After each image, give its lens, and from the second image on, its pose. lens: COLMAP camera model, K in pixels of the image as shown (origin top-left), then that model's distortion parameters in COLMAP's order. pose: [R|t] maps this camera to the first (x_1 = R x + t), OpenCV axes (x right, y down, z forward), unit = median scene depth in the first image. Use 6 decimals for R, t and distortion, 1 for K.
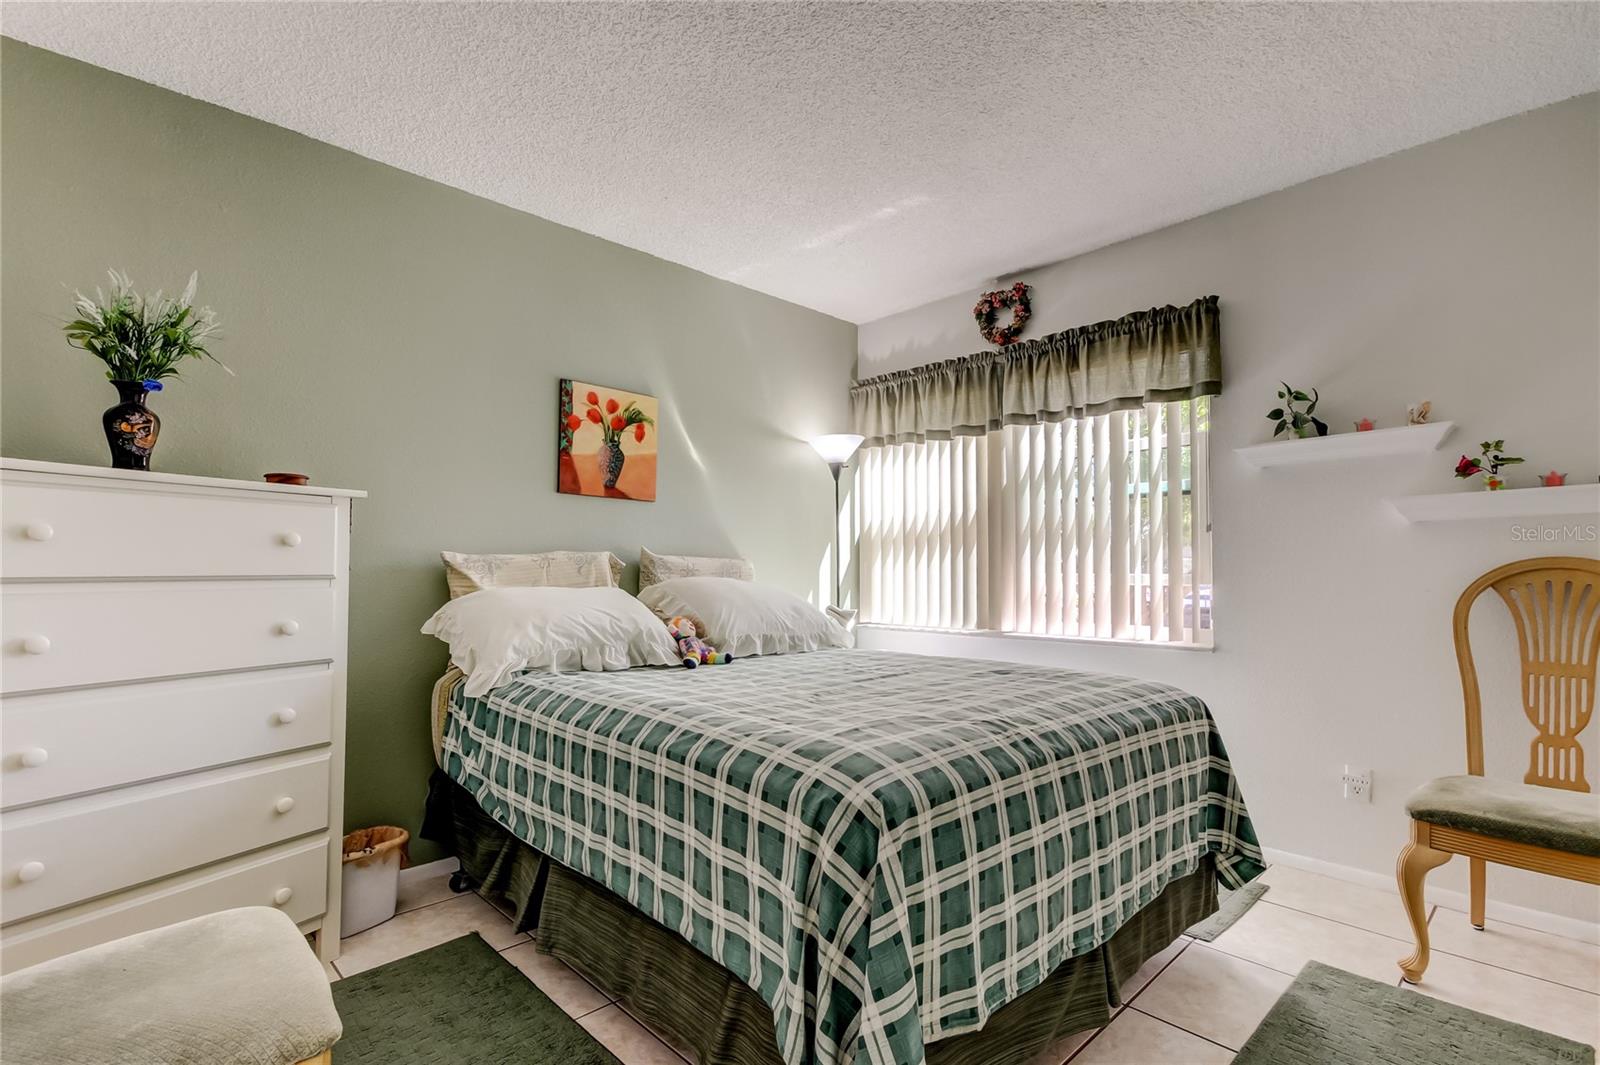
lens RADIAL K [[746.0, 0, 810.8], [0, 746.0, 558.4], [0, 0, 1]] dist [0.021749, -0.006780]
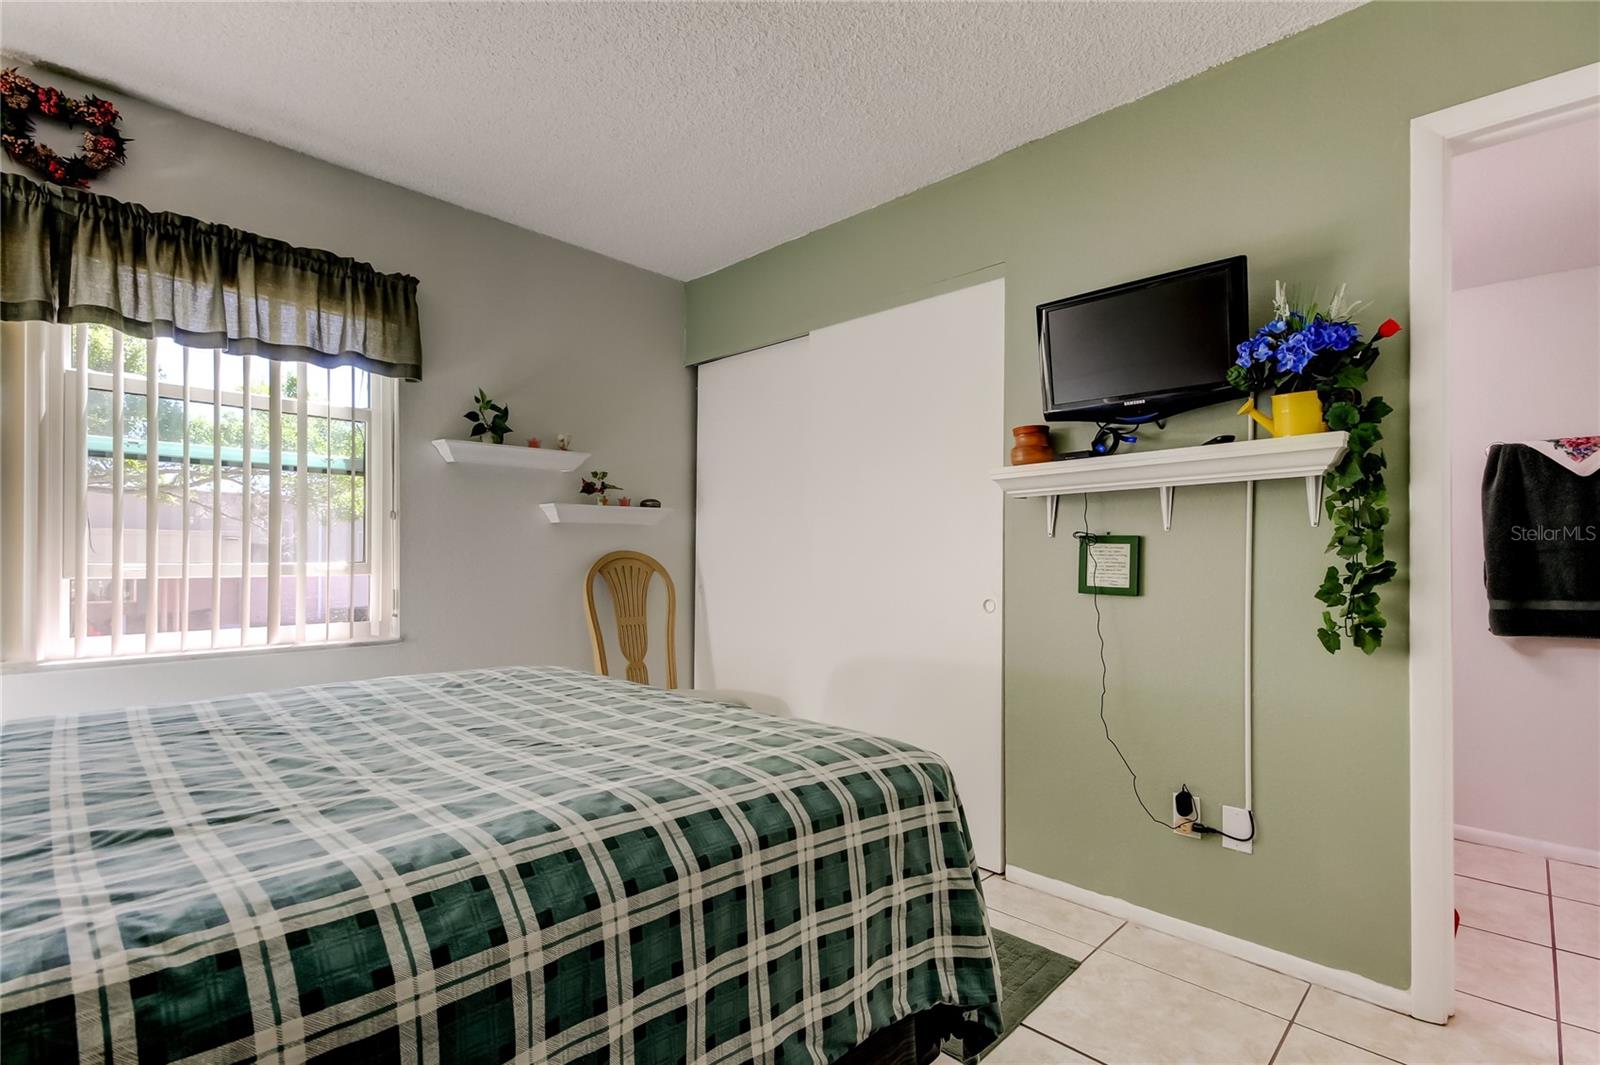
lens RADIAL K [[746.0, 0, 808.8], [0, 746.0, 547.1], [0, 0, 1]] dist [0.021749, -0.006780]
pose [[-0.030441, 0.014127, 0.999437, -0.436597], [-0.023451, 0.999615, -0.014844, 0.002759], [-0.999261, -0.023889, -0.030098, 0.493212]]
